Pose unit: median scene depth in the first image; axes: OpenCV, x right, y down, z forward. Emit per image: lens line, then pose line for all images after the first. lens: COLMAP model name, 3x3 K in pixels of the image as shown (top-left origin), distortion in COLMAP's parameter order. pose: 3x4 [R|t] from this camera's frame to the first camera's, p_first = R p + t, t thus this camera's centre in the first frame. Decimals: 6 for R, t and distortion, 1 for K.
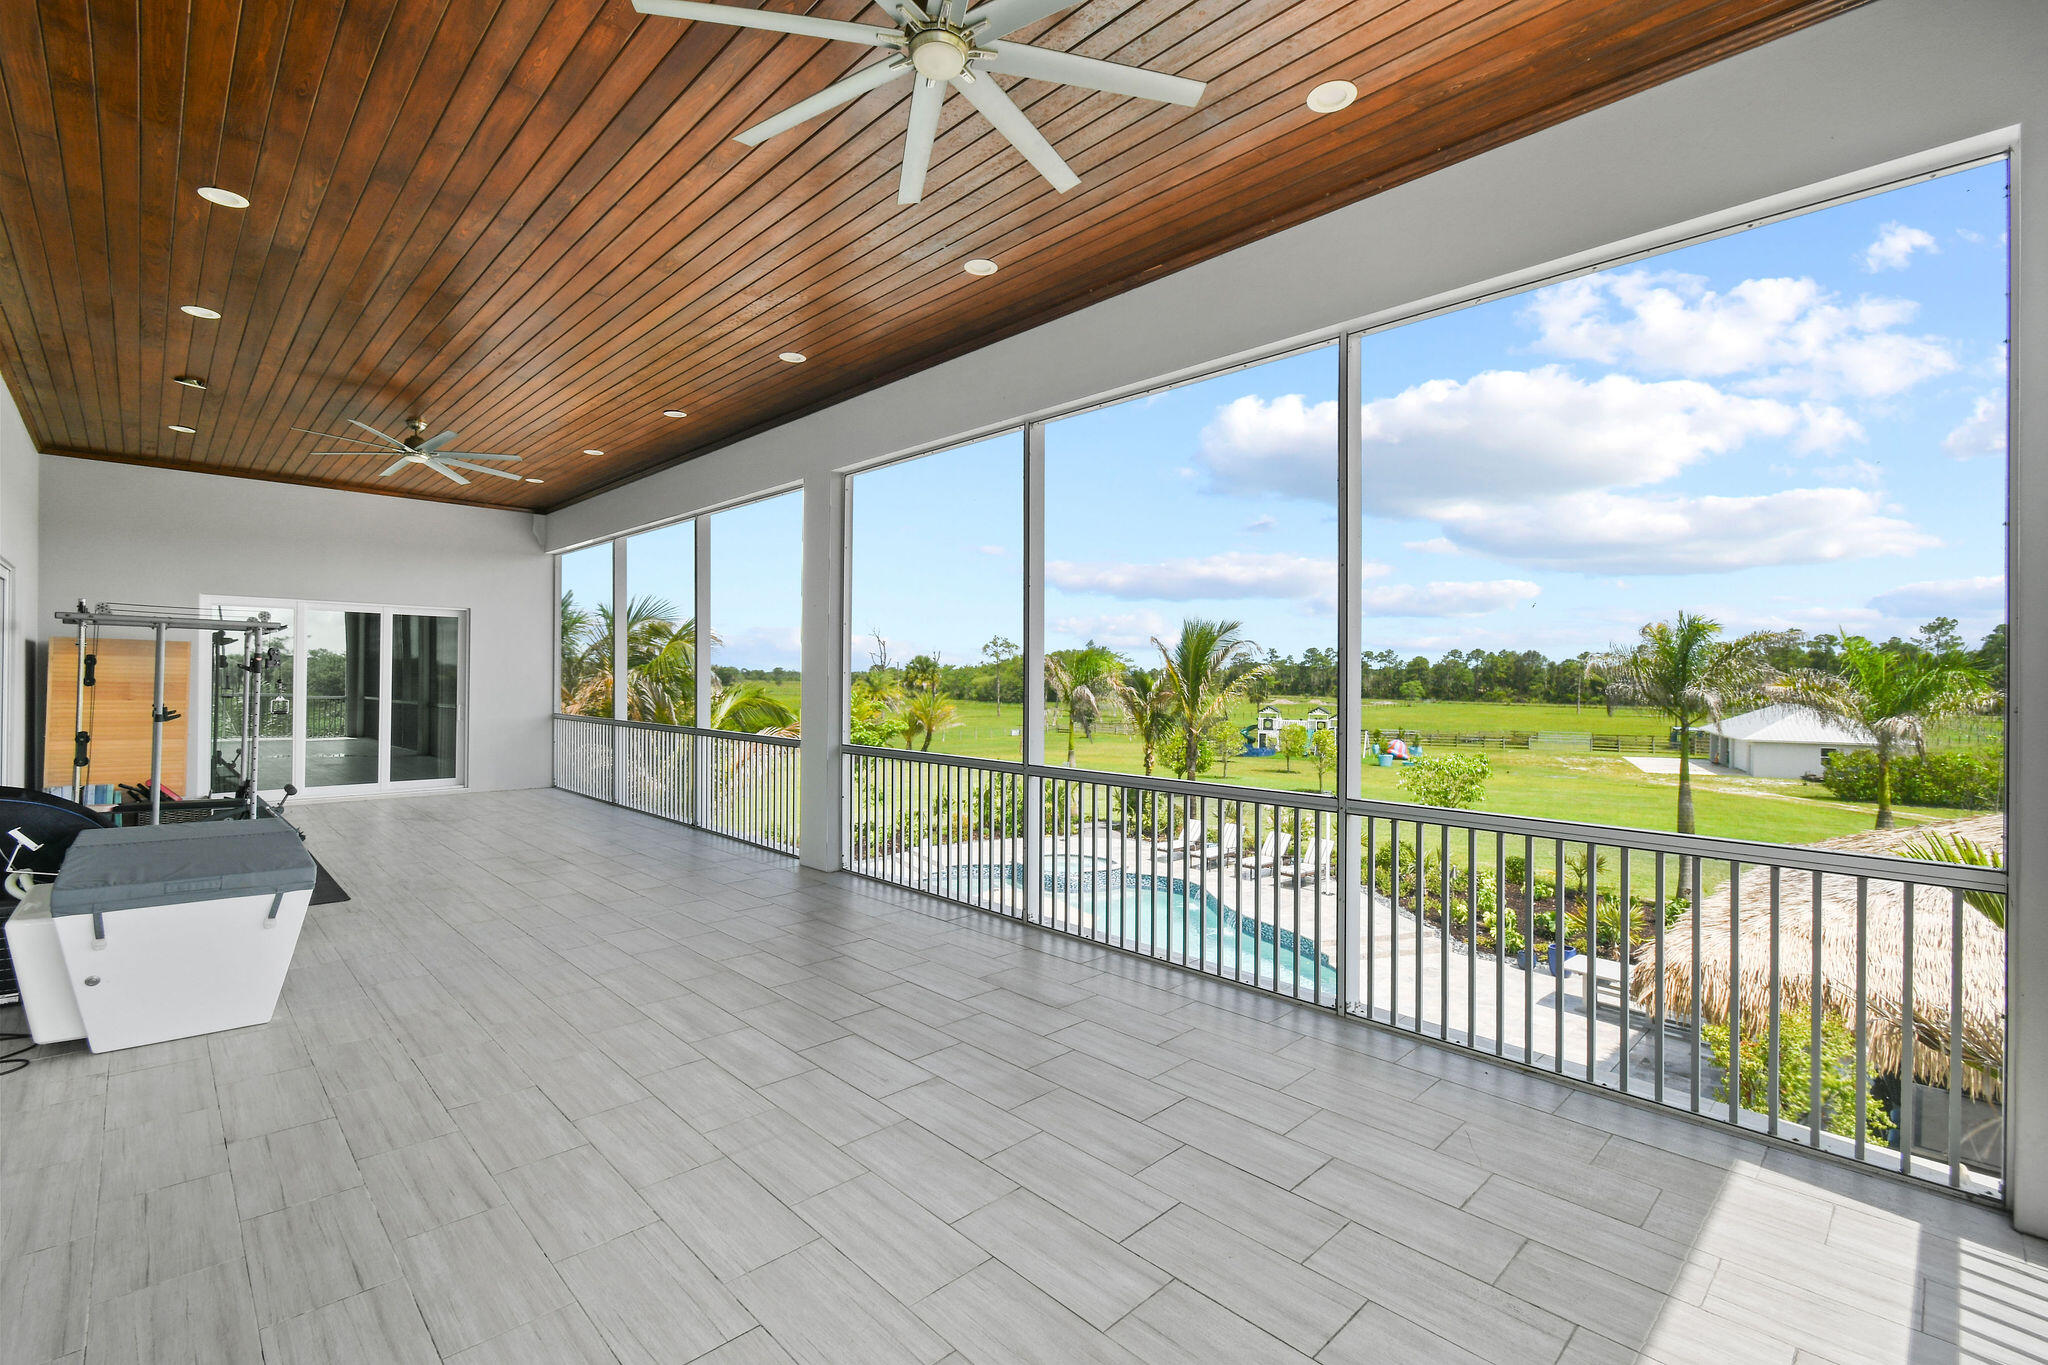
lens RADIAL K [[914.5, 0, 1025.2], [0, 914.5, 697.4], [0, 0, 1]] dist [-0.000413, -0.000100]
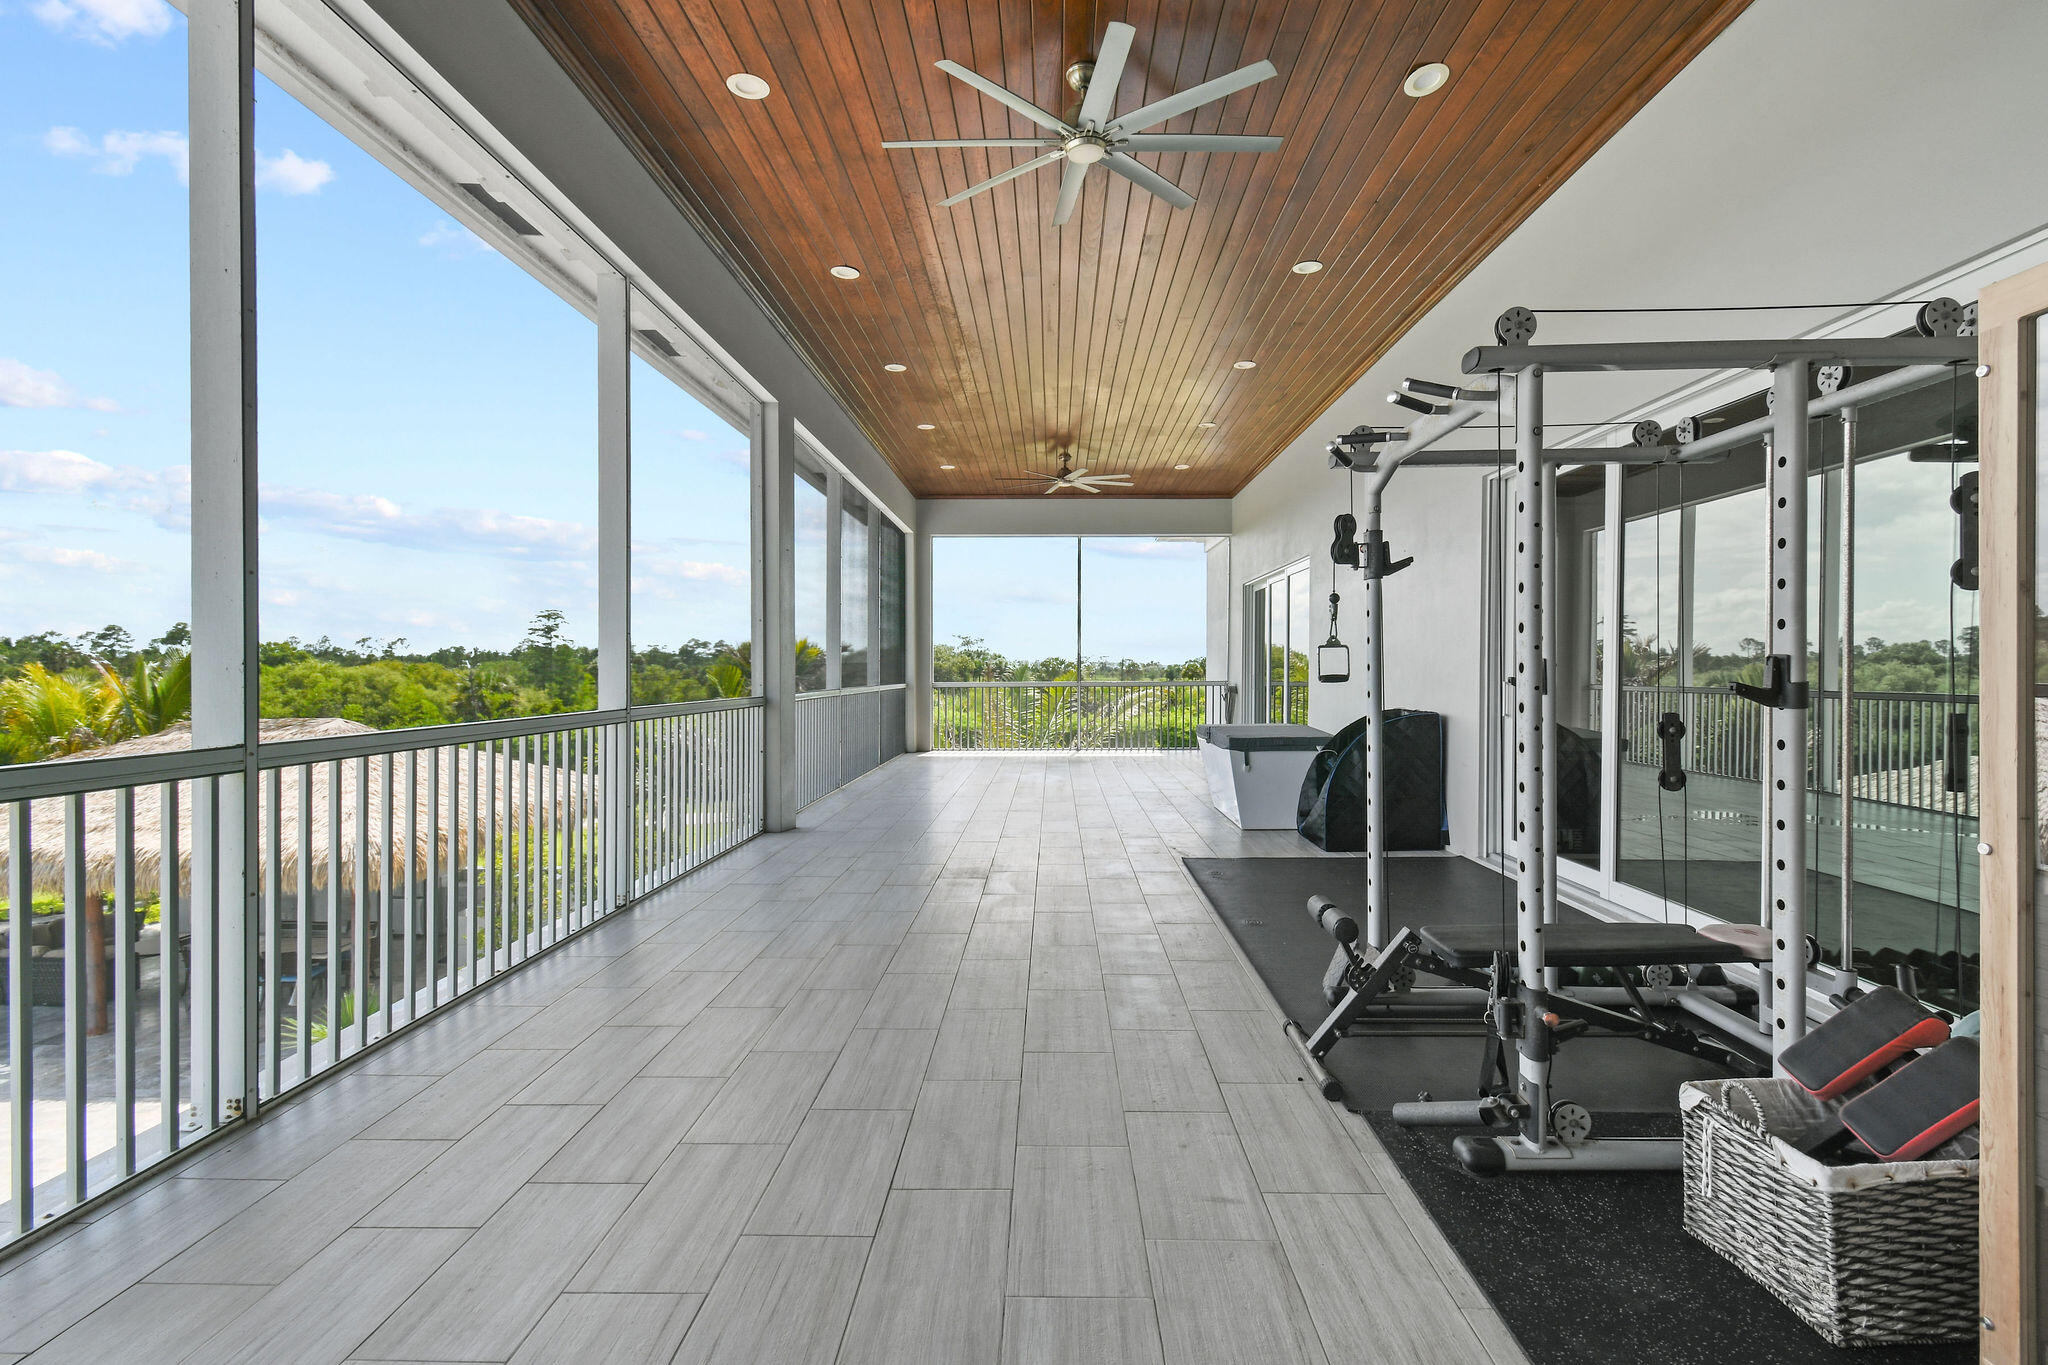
lens RADIAL K [[914.5, 0, 1025.2], [0, 914.5, 697.4], [0, 0, 1]] dist [-0.000413, -0.000100]
pose [[-0.692574, -0.037593, 0.720367, -1.030701], [0.001505, 0.998564, 0.053558, 0.001427], [-0.721346, 0.038177, -0.691522, 1.408993]]
